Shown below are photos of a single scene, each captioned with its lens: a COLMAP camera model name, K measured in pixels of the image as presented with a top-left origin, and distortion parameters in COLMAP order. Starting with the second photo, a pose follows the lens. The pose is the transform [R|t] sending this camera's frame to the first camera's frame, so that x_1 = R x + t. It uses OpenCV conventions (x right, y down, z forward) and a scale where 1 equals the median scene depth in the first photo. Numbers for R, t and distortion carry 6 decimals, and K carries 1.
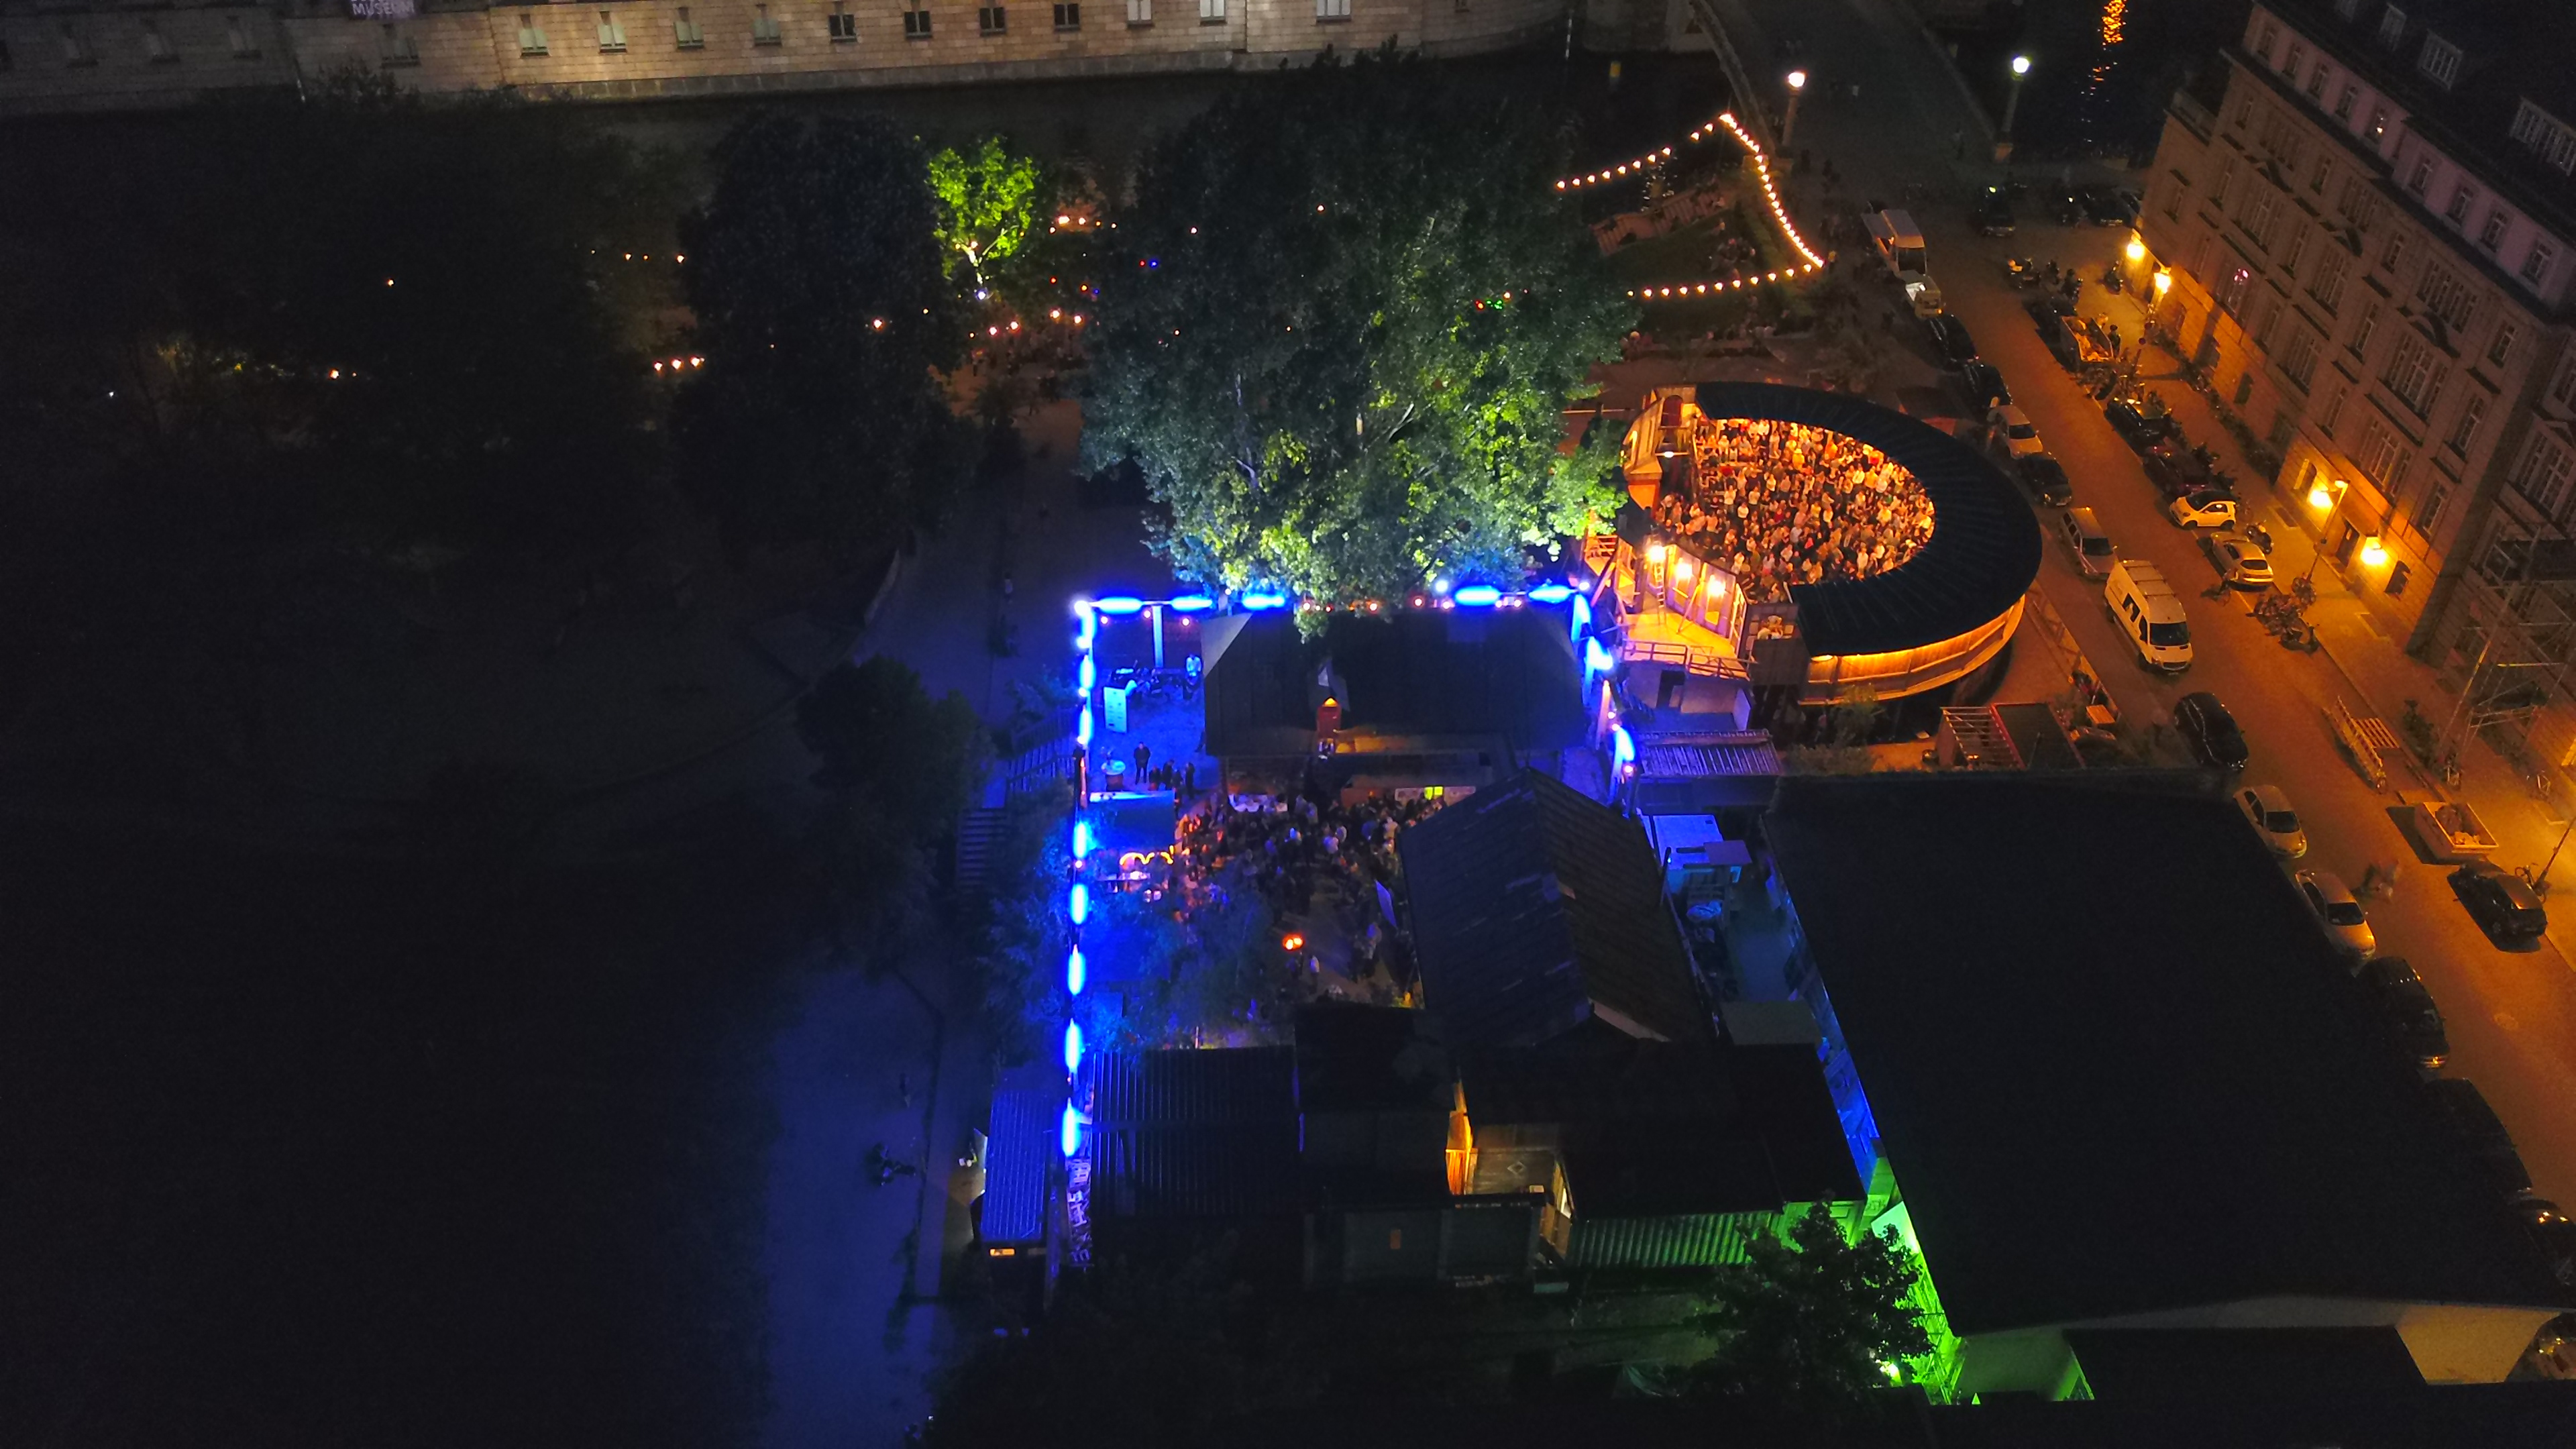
lens RADIAL K [[1966.8, 0, 1288.0], [0, 1966.8, 724.5], [0, 0, 1]] dist [-0.000648, 0.000927]
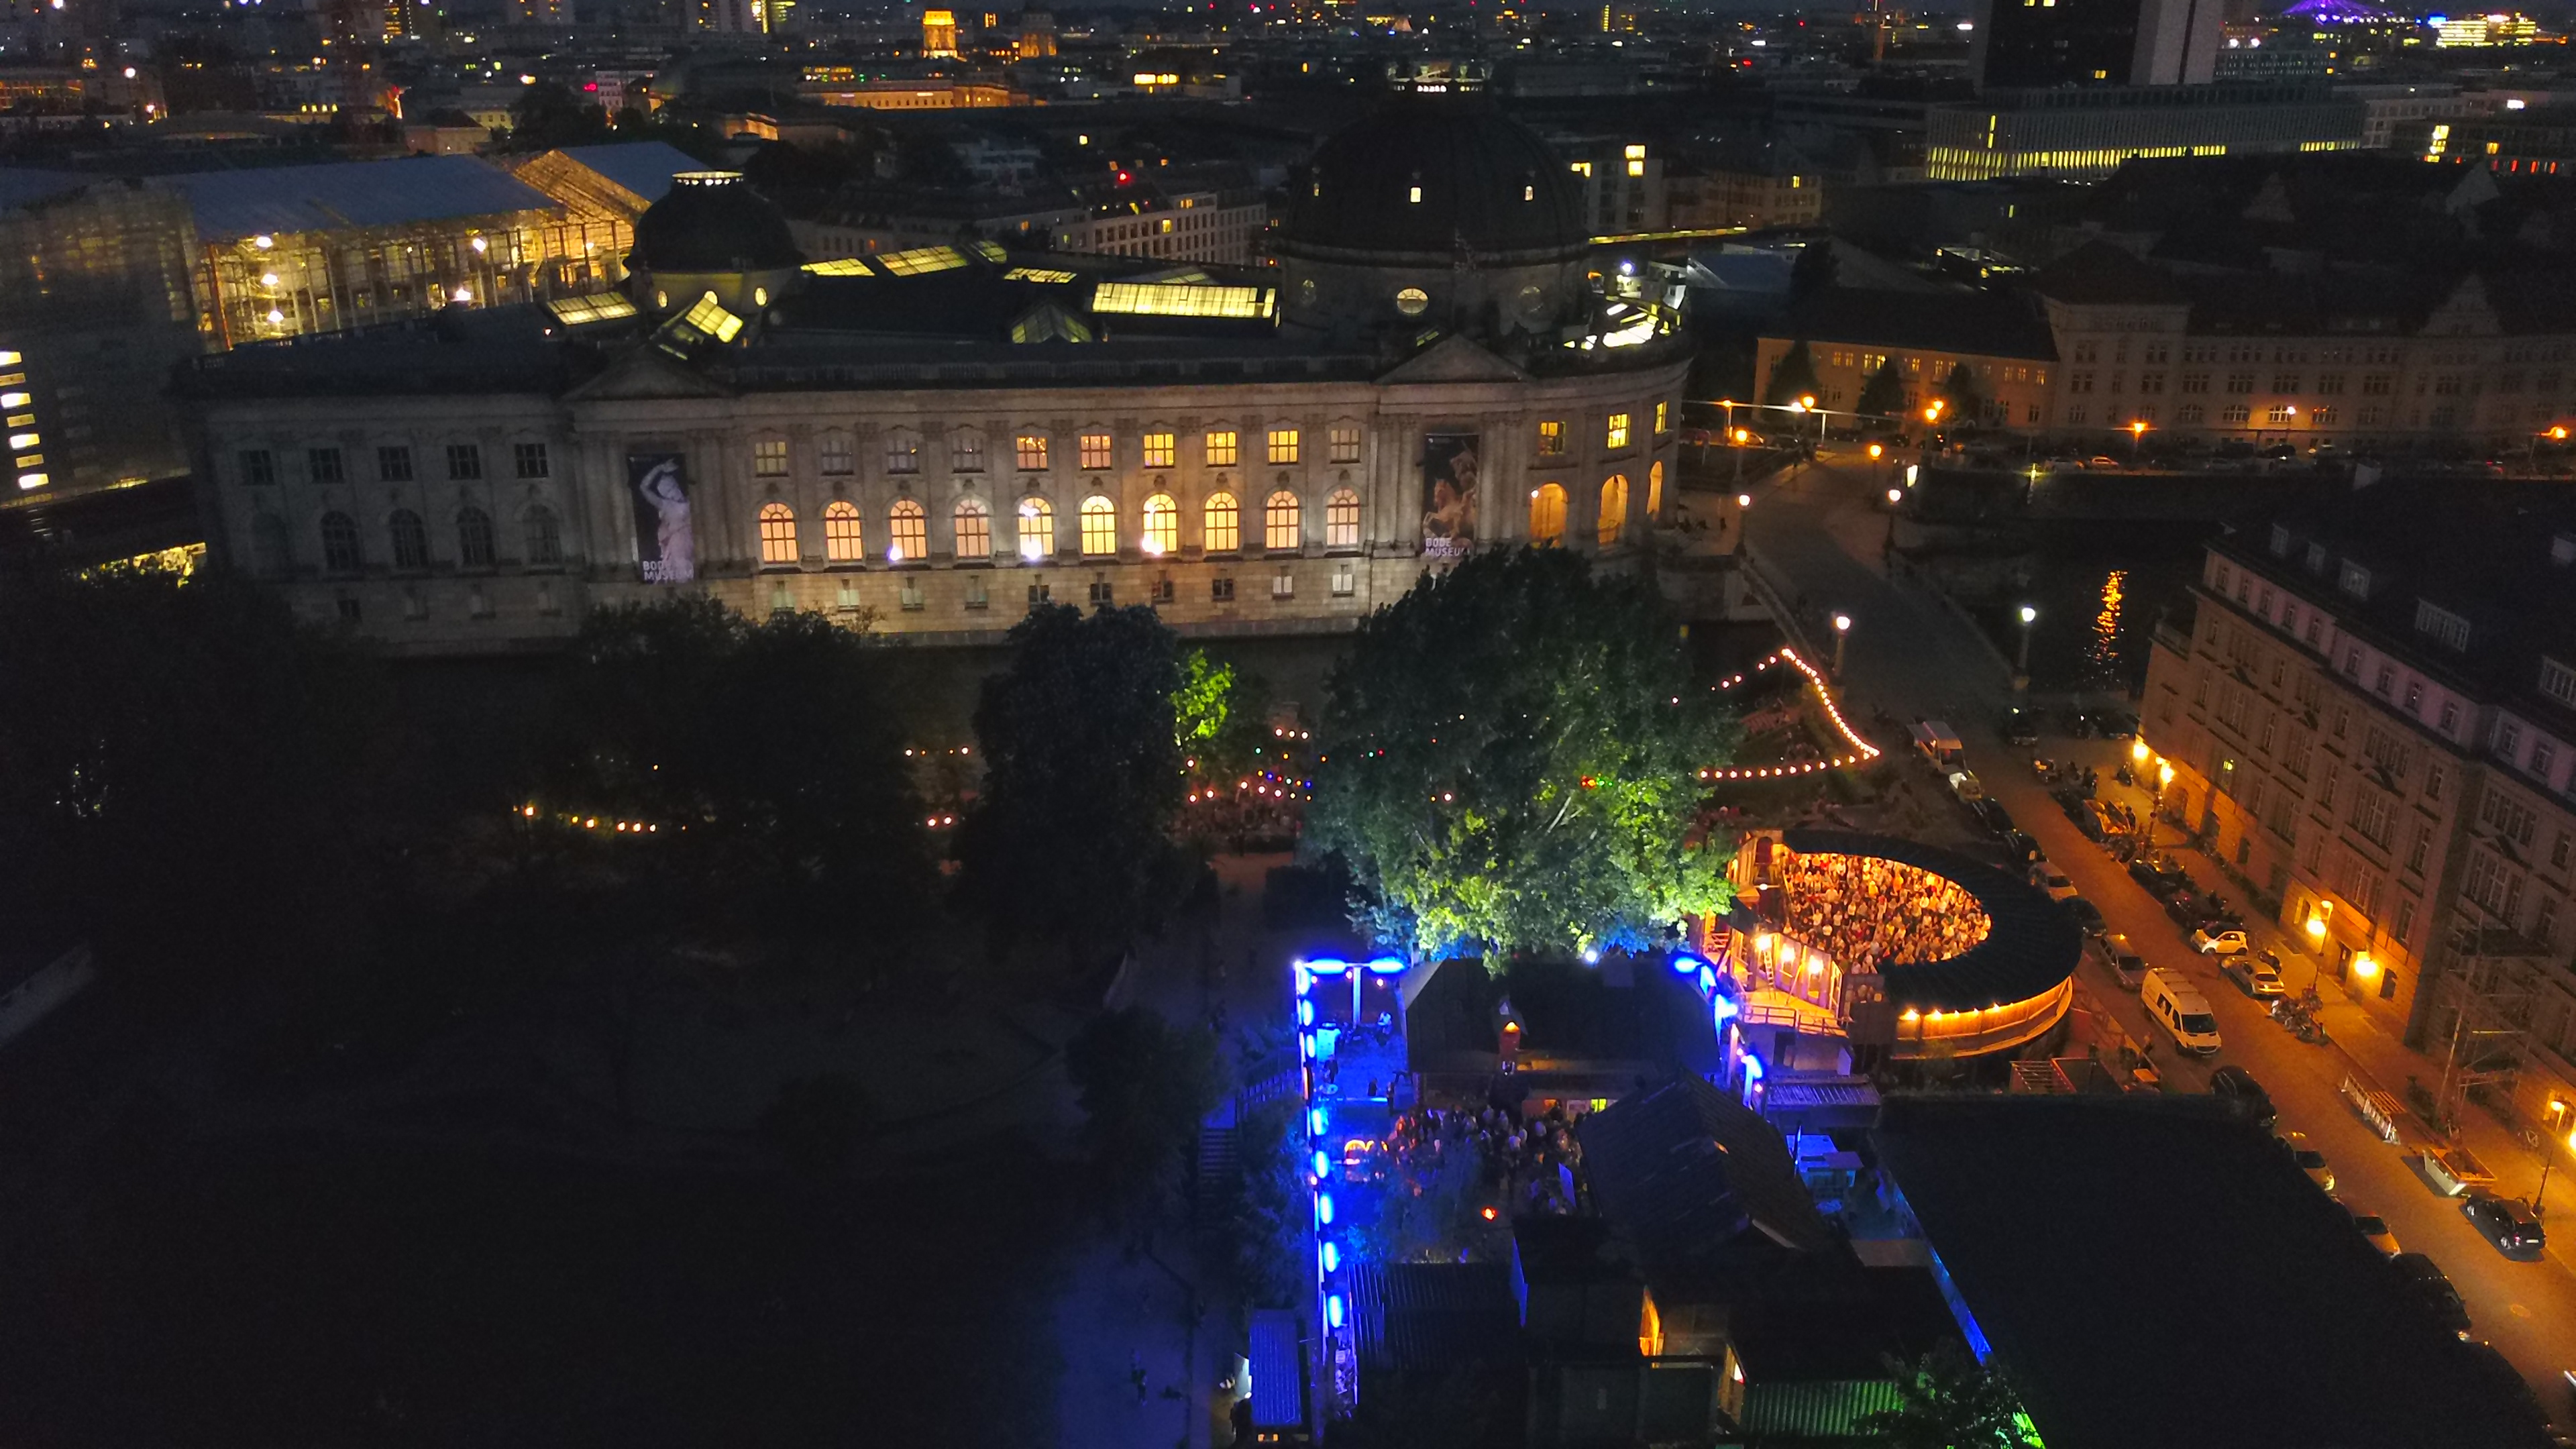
lens RADIAL K [[1992.1, 0, 1288.0], [0, 1992.1, 724.5], [0, 0, 1]] dist [-0.006959, -0.005131]
pose [[0.999721, 0.004215, -0.023244, -0.071105], [-0.011319, 0.949112, -0.314736, 0.159248], [0.020735, 0.314912, 0.948894, -0.197531]]
